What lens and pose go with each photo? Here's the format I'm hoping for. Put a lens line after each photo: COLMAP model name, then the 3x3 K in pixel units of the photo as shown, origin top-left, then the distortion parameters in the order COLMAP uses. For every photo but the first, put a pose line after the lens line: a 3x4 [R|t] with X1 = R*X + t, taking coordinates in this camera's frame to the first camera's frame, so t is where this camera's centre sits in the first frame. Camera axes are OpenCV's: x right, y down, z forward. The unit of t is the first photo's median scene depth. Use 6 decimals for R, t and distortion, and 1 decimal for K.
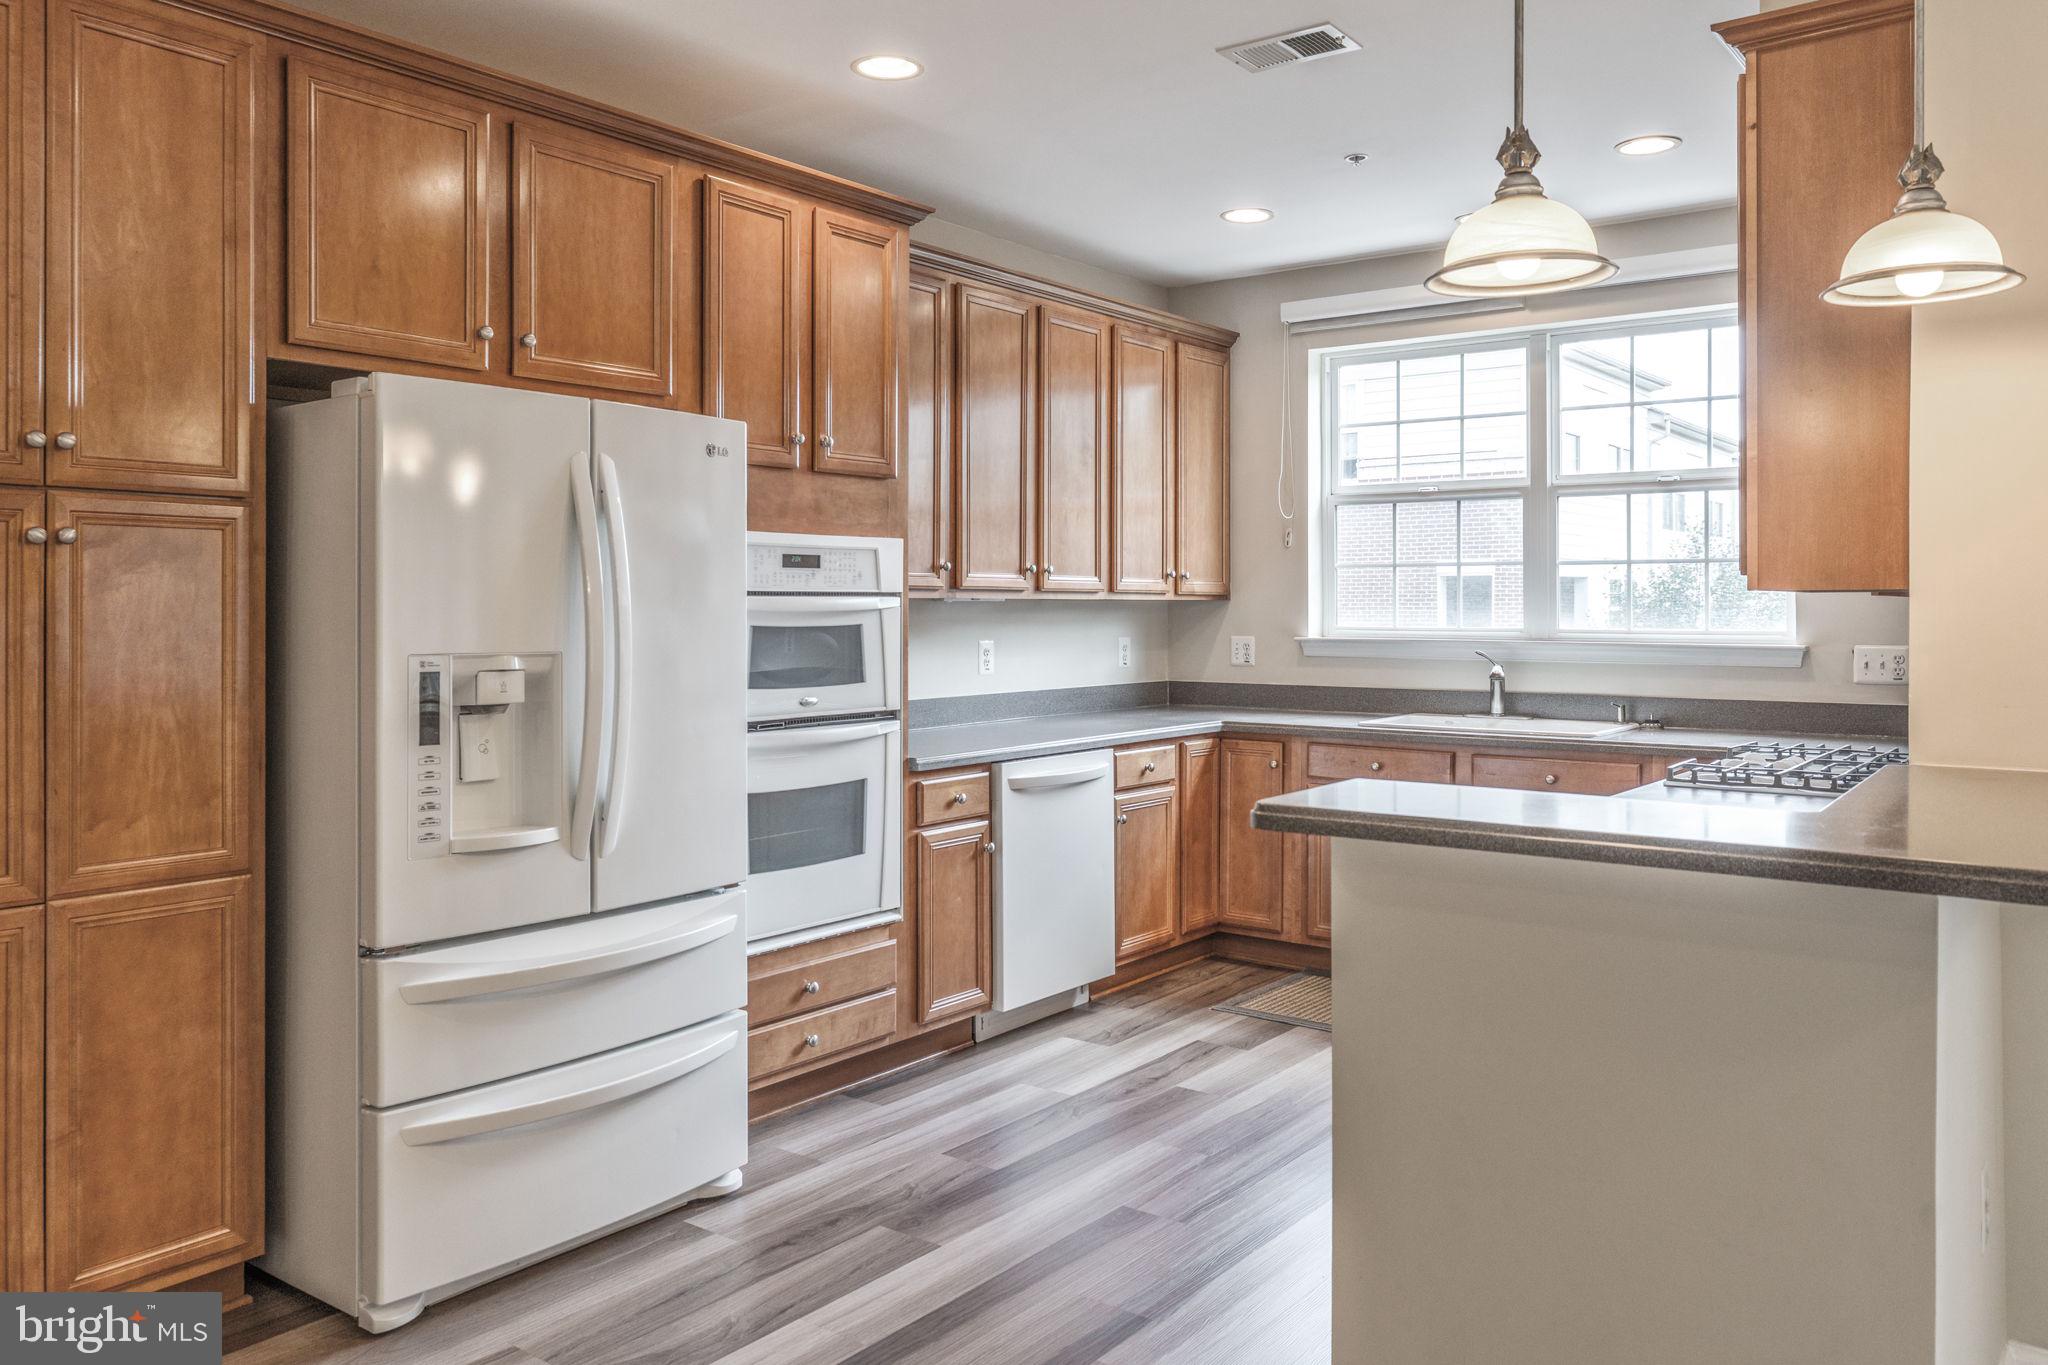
lens RADIAL K [[1524.5, 0, 1029.7], [0, 1524.5, 609.2], [0, 0, 1]] dist [0.000484, 0.001959]
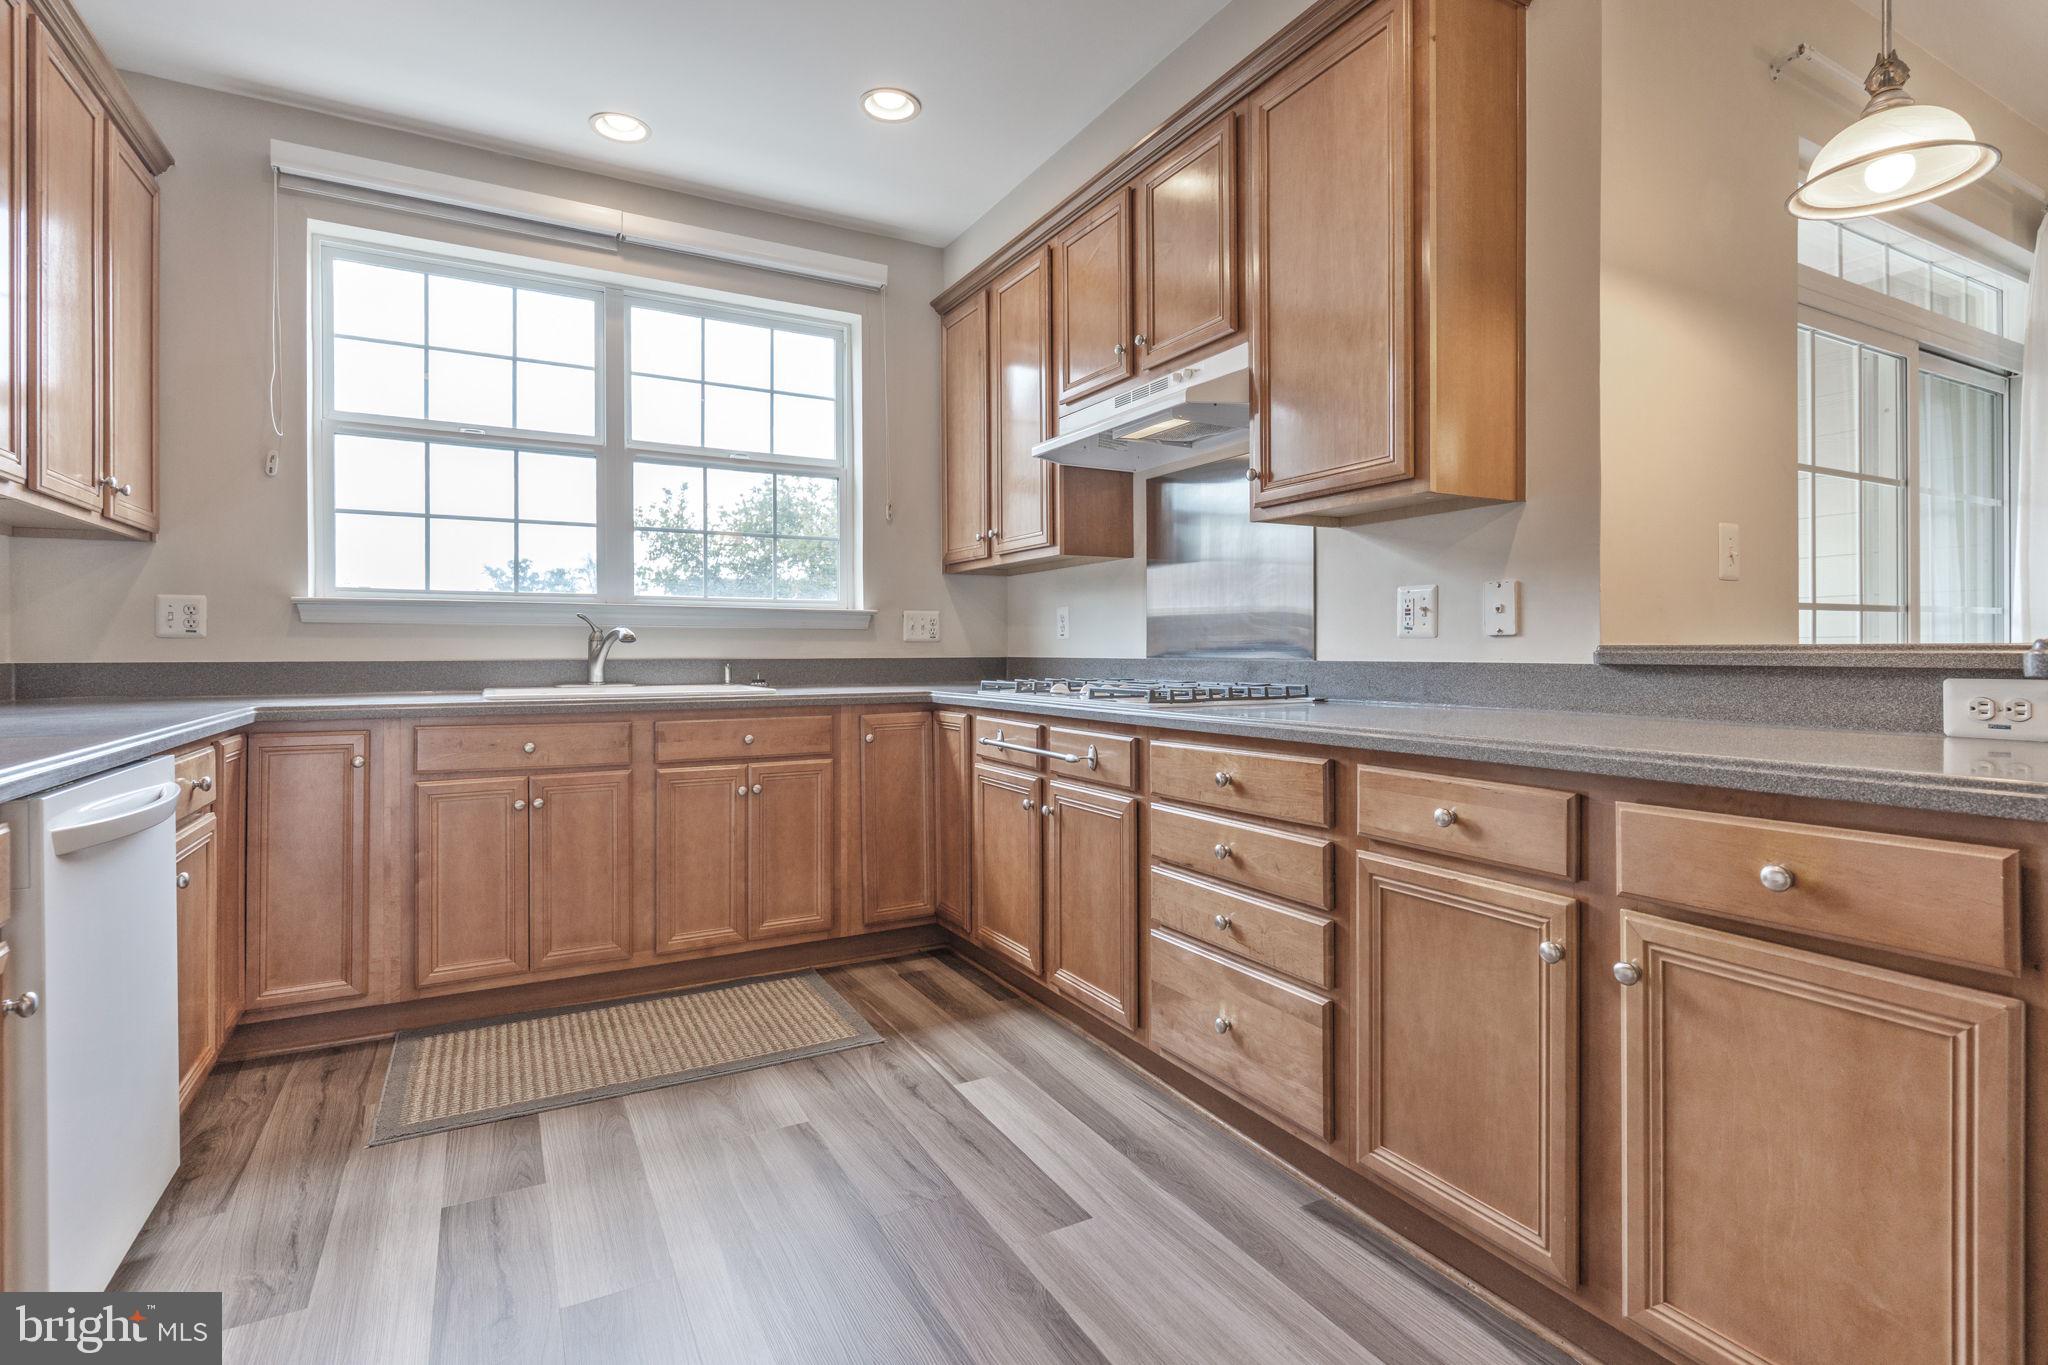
lens RADIAL K [[974.1, 0, 1021.9], [0, 974.1, 652.5], [0, 0, 1]] dist [-0.000557, 0.000460]
pose [[0.407353, -0.003199, 0.913265, -0.173242], [0.002625, 0.999994, 0.002332, 0.068191], [-0.913267, 0.001447, 0.407359, 0.718417]]
